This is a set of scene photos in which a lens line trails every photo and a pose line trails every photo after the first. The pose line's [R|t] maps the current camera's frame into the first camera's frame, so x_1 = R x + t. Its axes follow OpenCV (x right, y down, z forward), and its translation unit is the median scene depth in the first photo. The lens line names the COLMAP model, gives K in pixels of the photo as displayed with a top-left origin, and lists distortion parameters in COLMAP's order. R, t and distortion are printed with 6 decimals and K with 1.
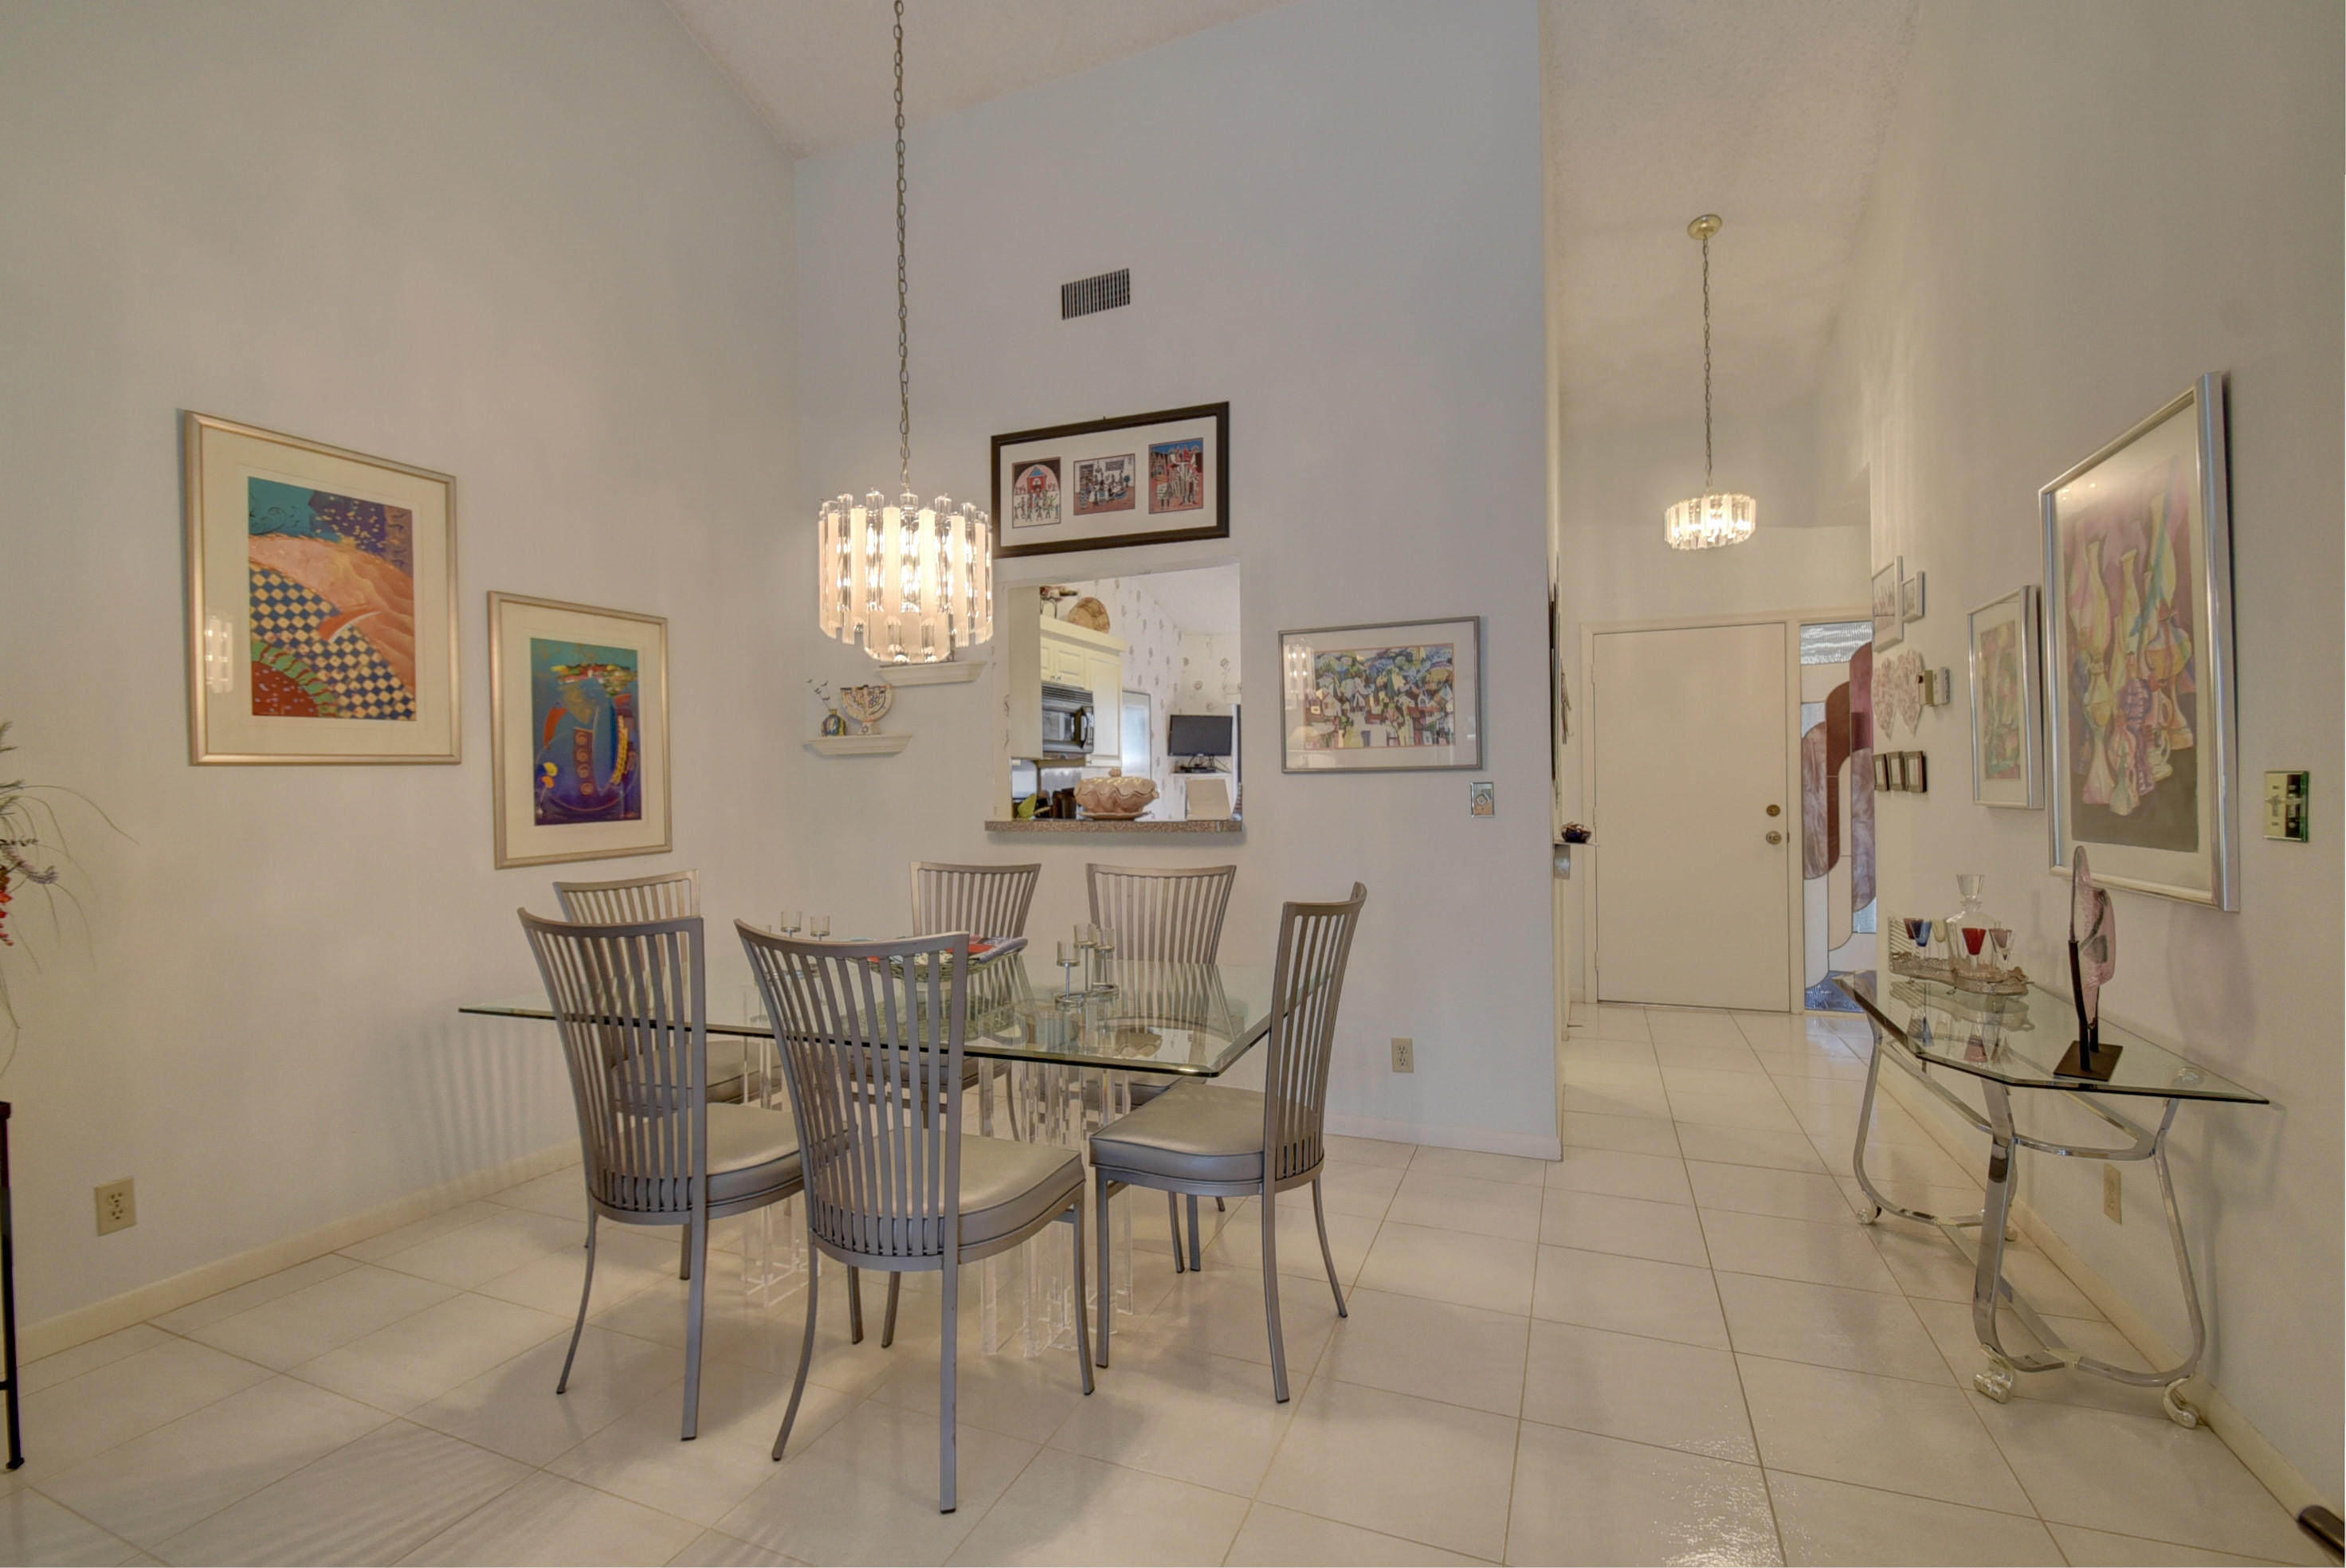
lens RADIAL K [[1034.4, 0, 1153.3], [0, 1034.4, 788.9], [0, 0, 1]] dist [0.000035, -0.008136]
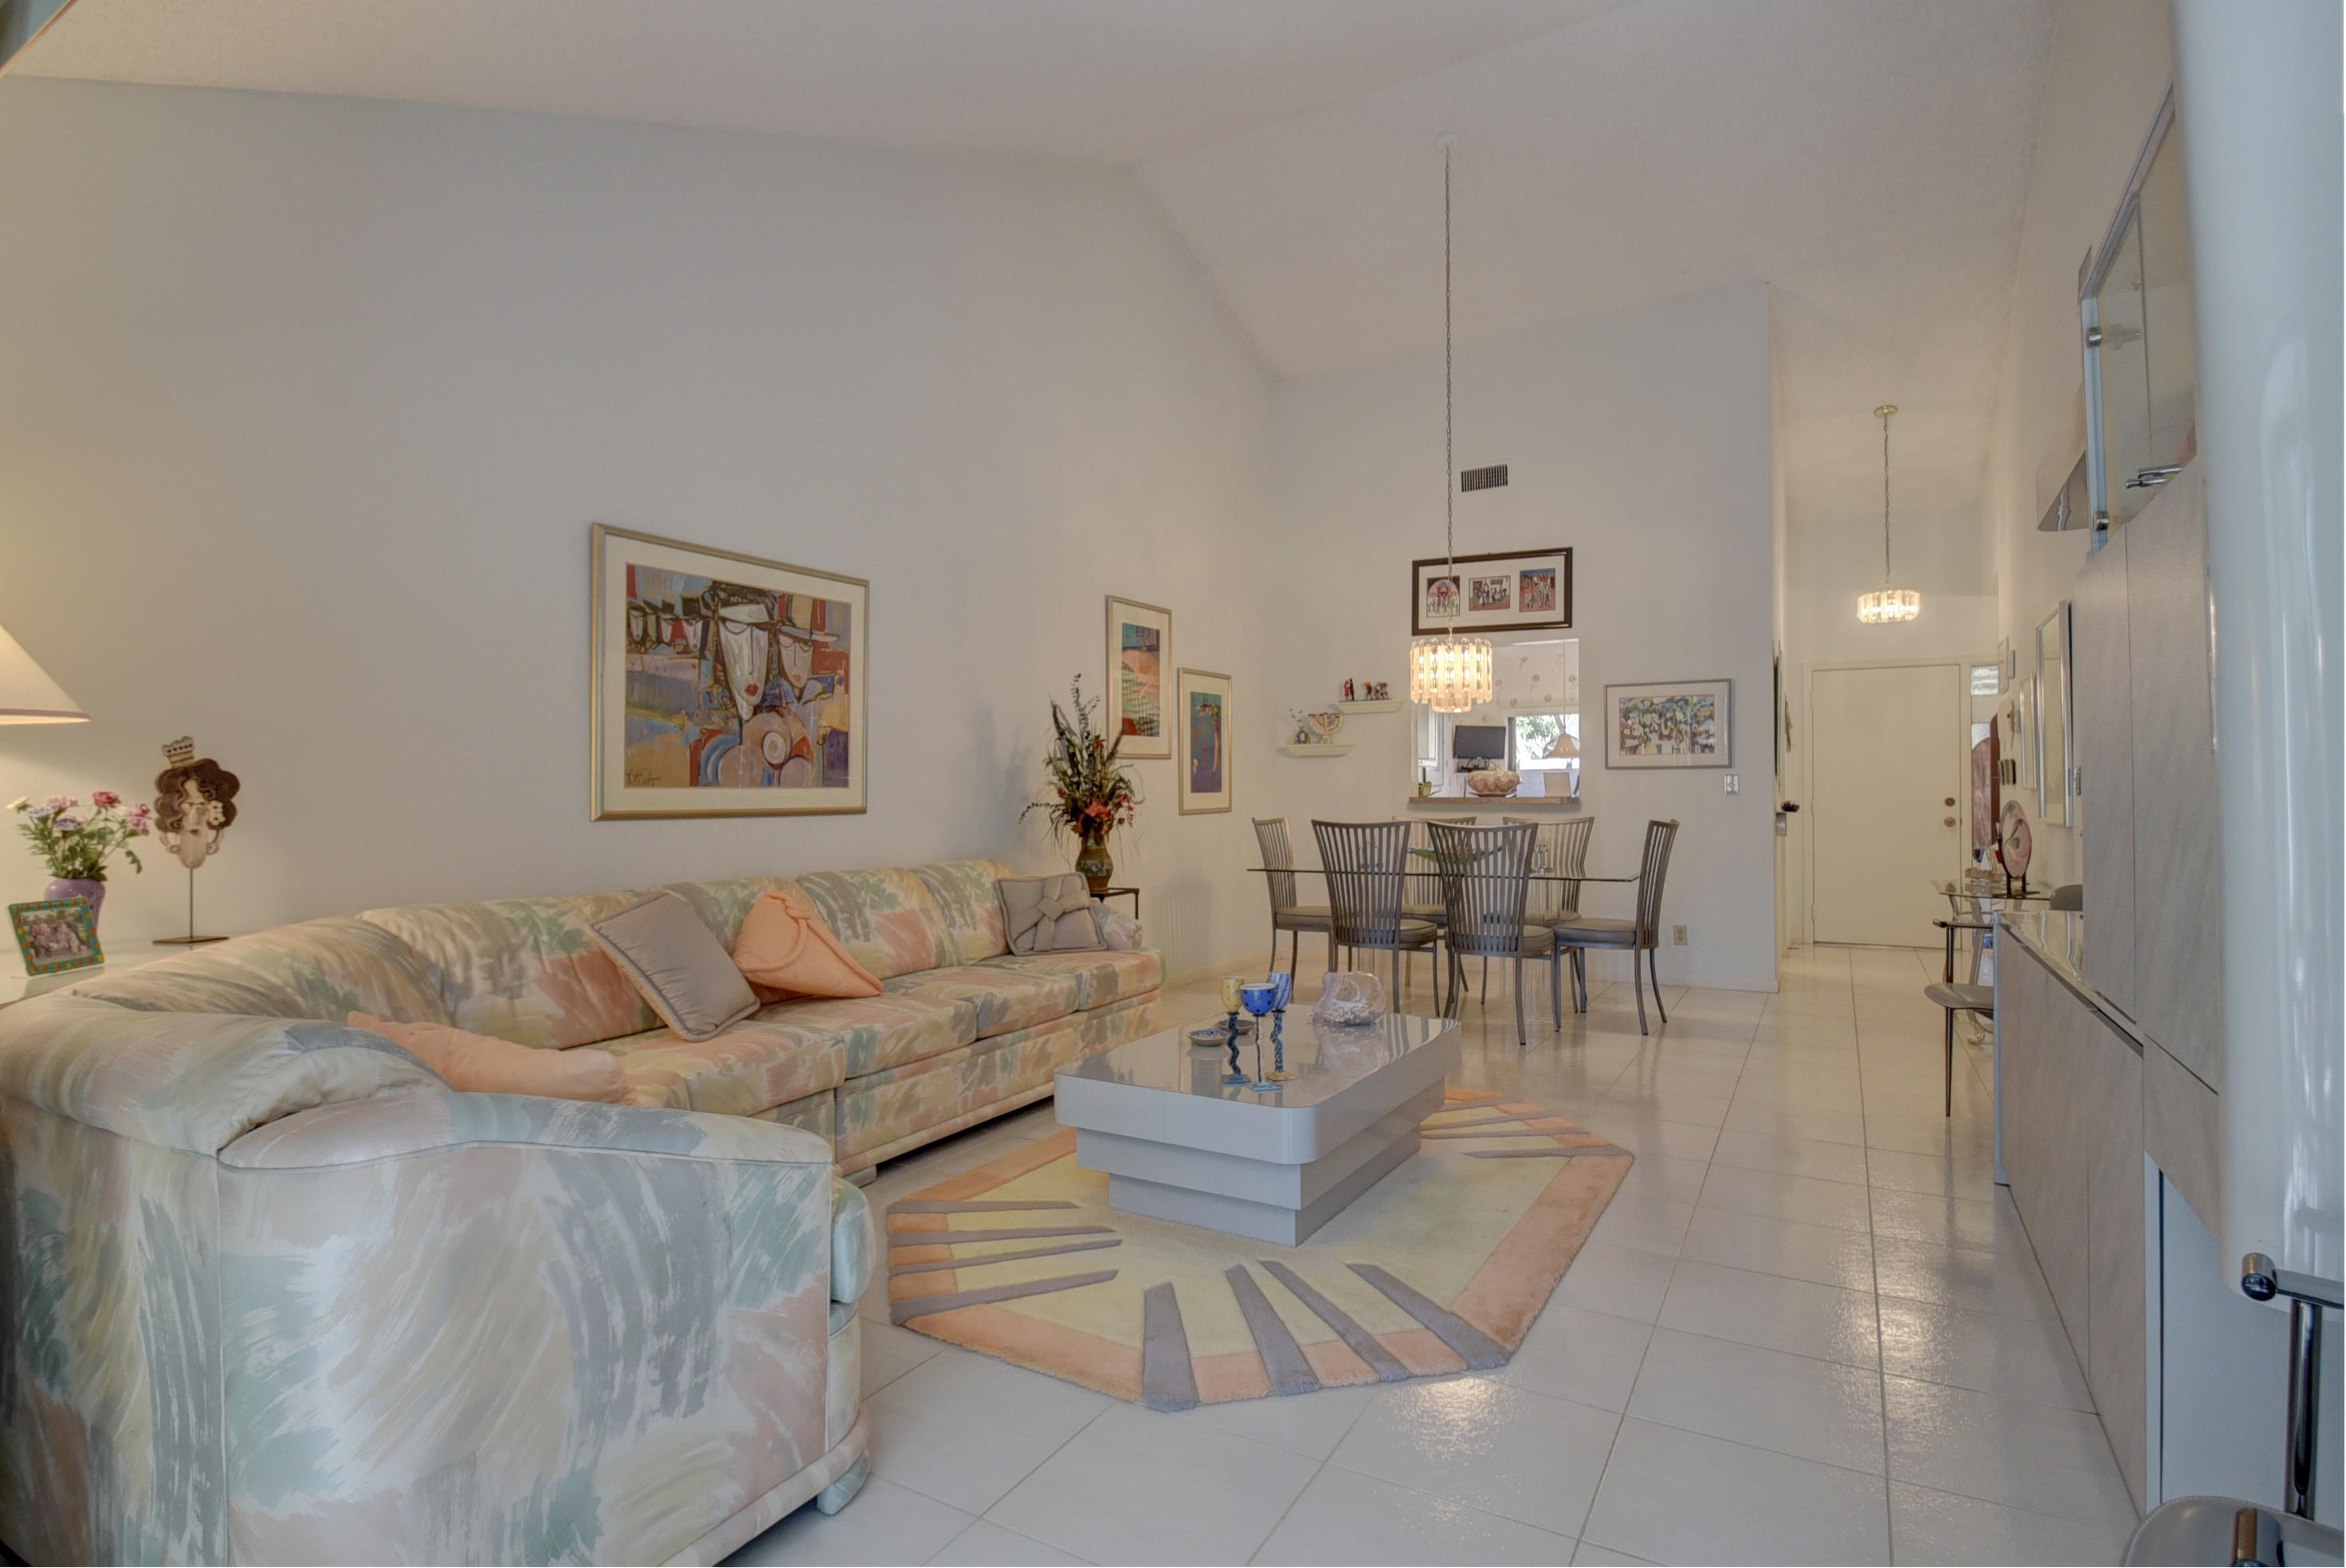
lens RADIAL K [[1139.8, 0, 1158.3], [0, 1139.8, 781.9], [0, 0, 1]] dist [-0.012198, 0.000052]
pose [[0.990074, 0.011562, -0.140072, -0.425429], [-0.013054, 0.999867, -0.009742, 0.042775], [0.139941, 0.011474, 0.990093, -1.183479]]
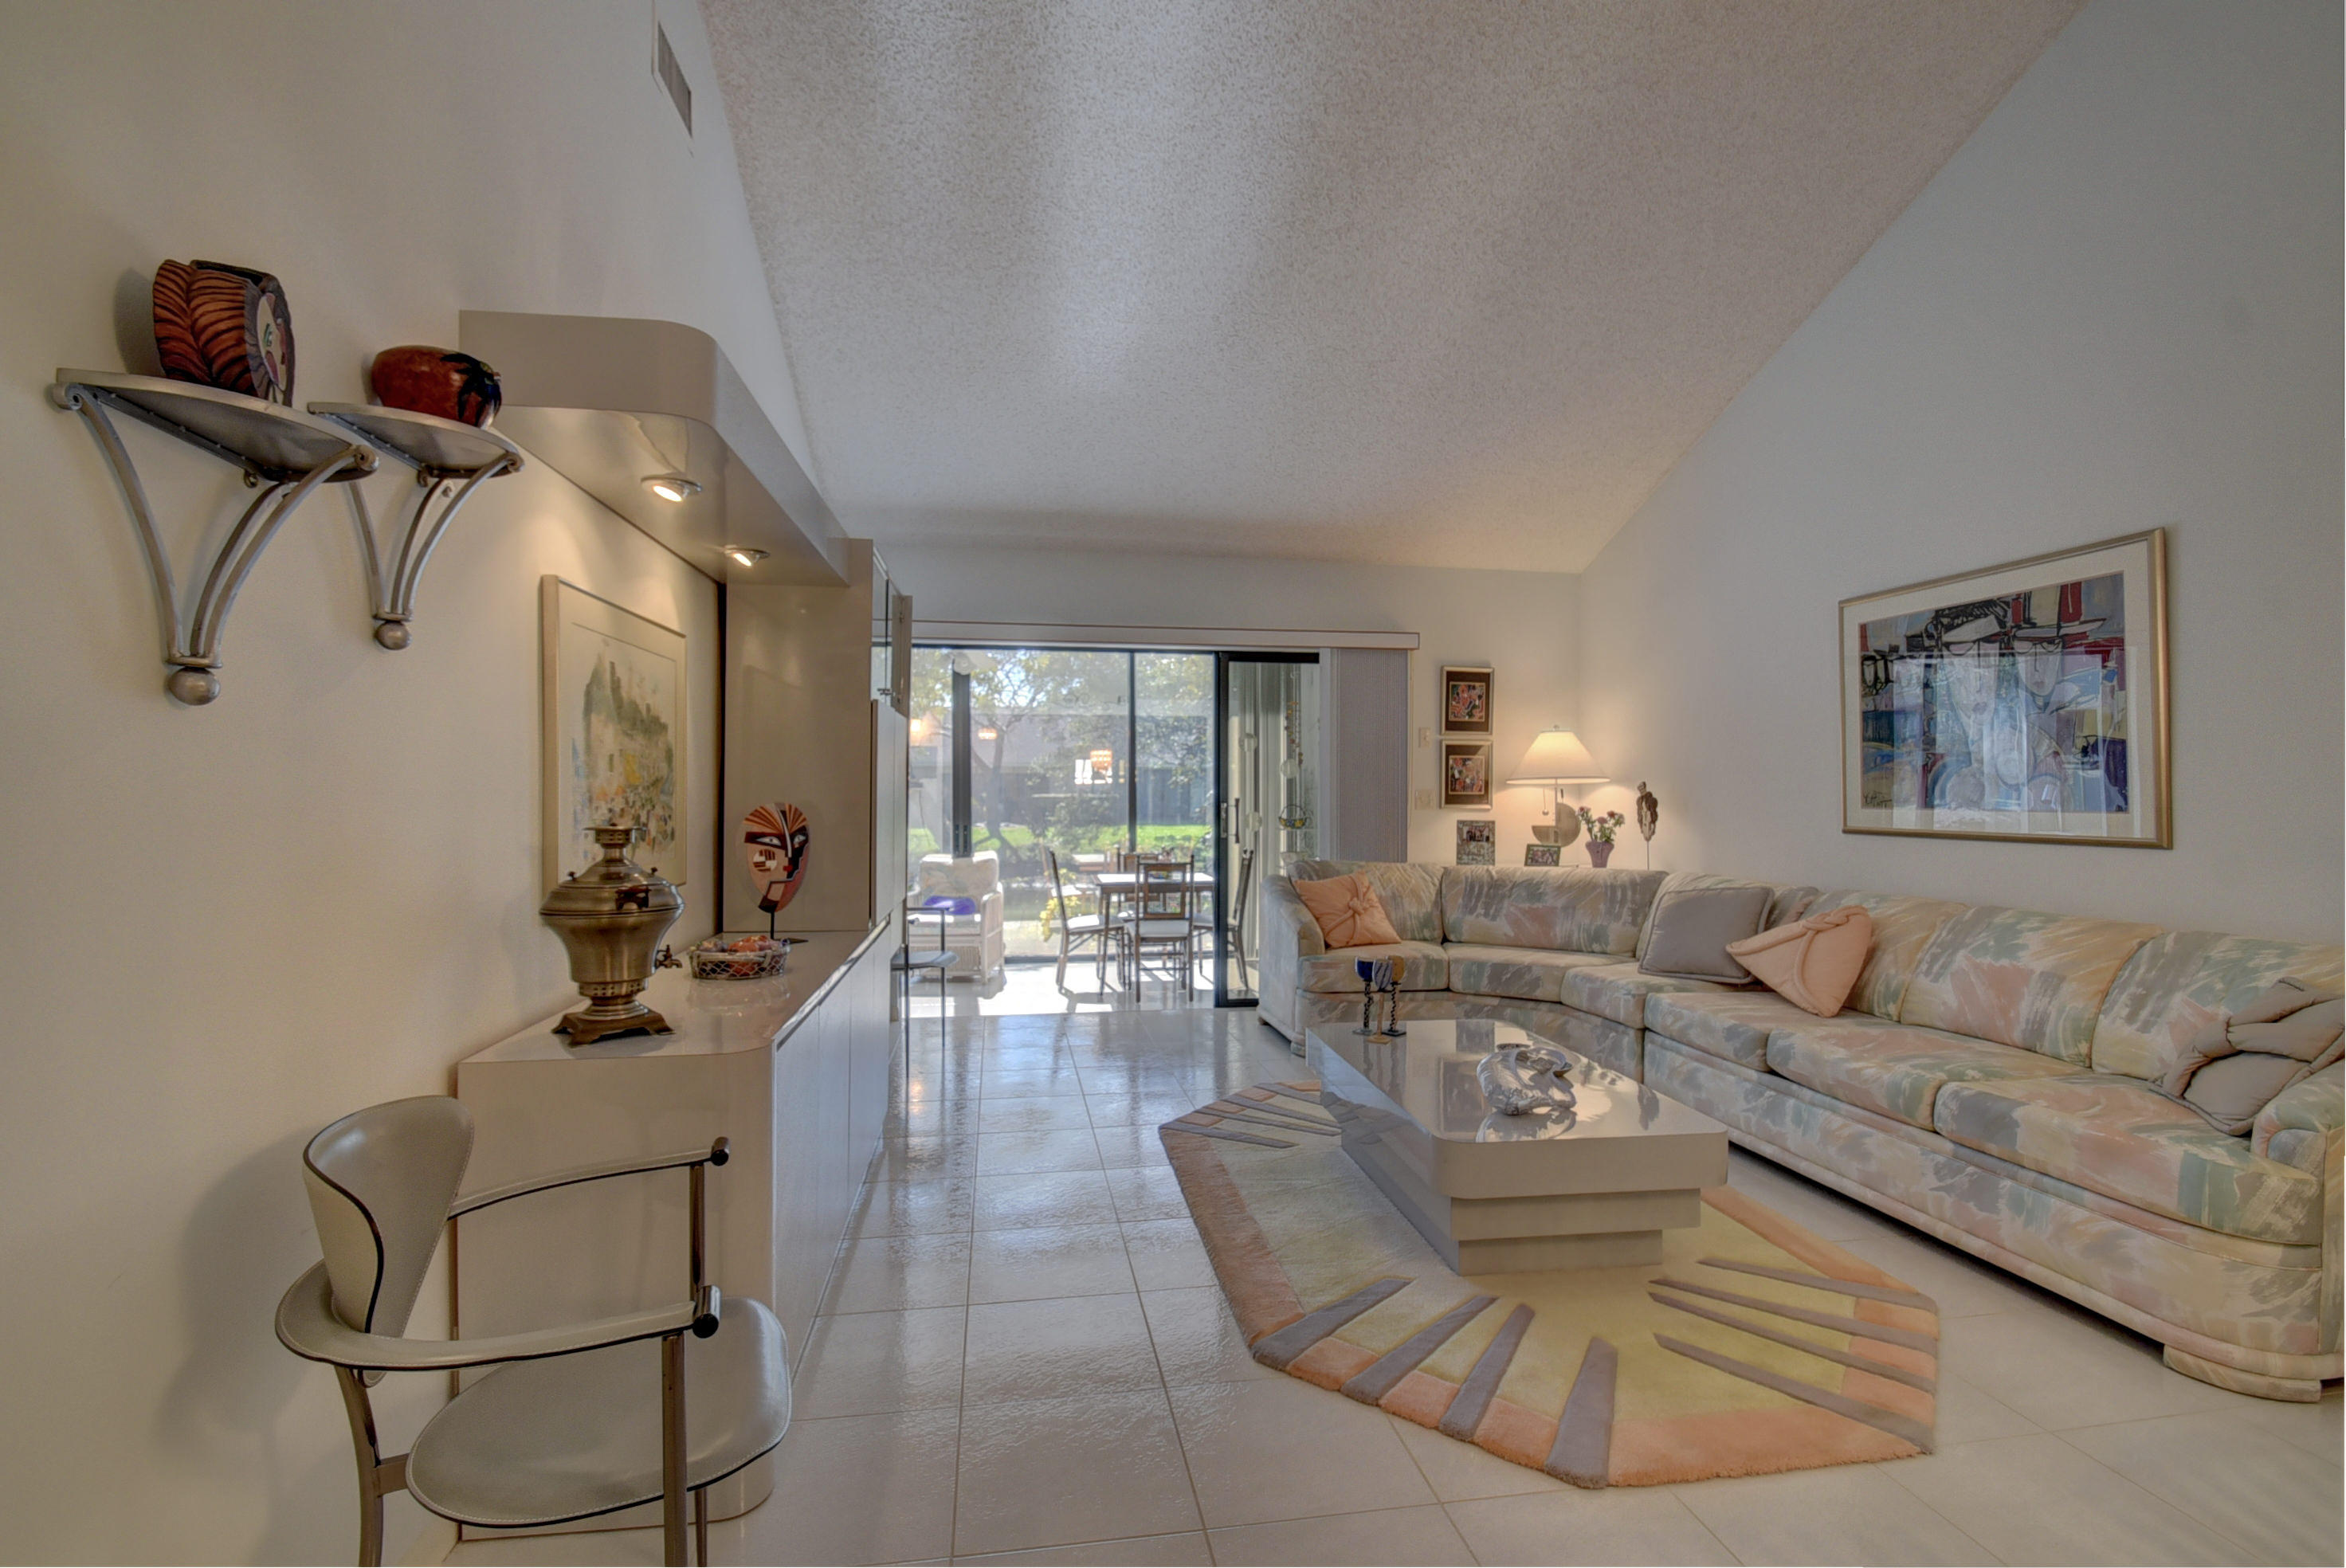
lens RADIAL K [[1034.4, 0, 1149.5], [0, 1034.4, 787.5], [0, 0, 1]] dist [0.000035, -0.008136]
pose [[-0.856462, 0.009376, -0.516125, 0.342222], [0.006208, 0.999950, 0.007864, 0.000431], [0.516173, 0.003531, -0.856477, 0.648379]]
